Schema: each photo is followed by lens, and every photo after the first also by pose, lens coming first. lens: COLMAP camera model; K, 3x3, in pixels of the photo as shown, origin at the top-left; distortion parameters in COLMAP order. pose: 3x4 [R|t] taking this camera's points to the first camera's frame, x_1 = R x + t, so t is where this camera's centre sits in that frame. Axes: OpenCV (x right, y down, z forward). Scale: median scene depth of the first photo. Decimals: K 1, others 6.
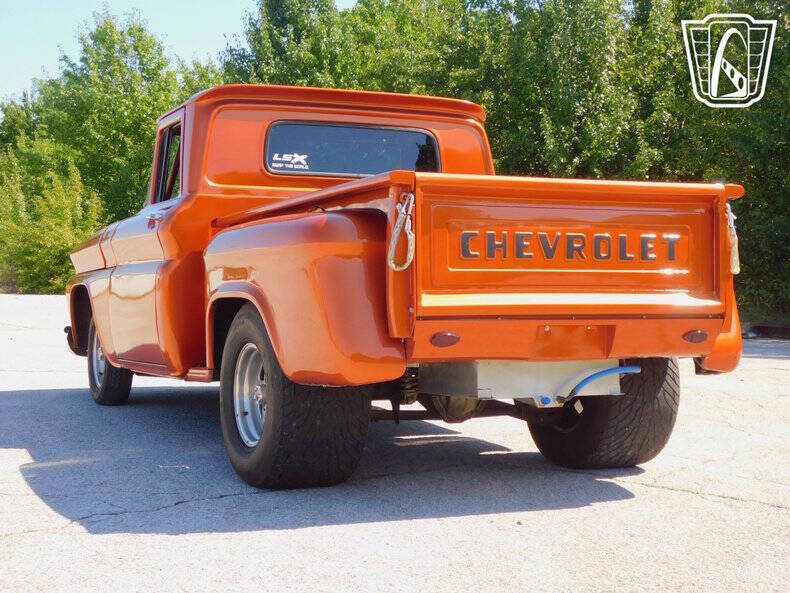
lens RADIAL K [[1331.7, 0, 395.0], [0, 1331.7, 296.5], [0, 0, 1]] dist [-0.014691, -0.015370]
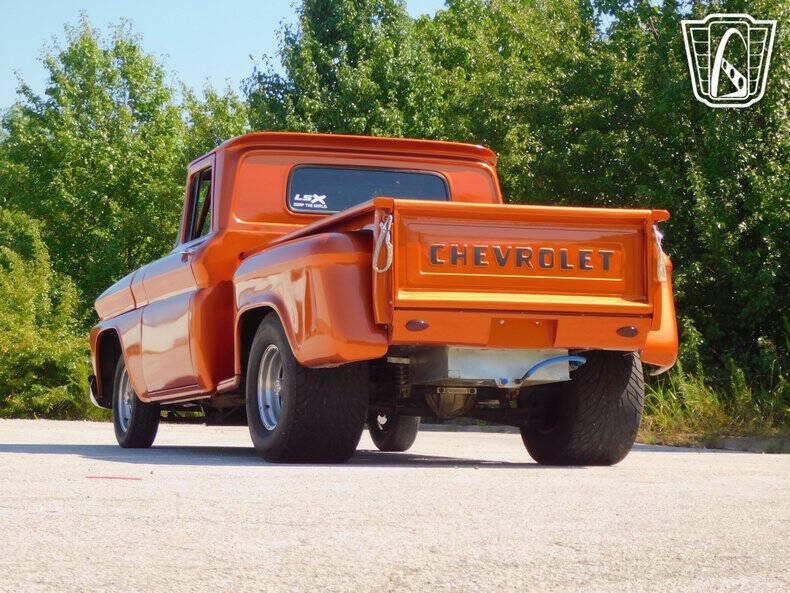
lens RADIAL K [[2298.2, 0, 395.0], [0, 2298.2, 296.5], [0, 0, 1]] dist [0.050196, 0.140712]
pose [[0.997955, -0.005539, -0.063672, 0.030517], [0.000386, 0.996741, -0.080665, 0.035546], [0.063912, 0.080476, 0.994705, -0.239957]]
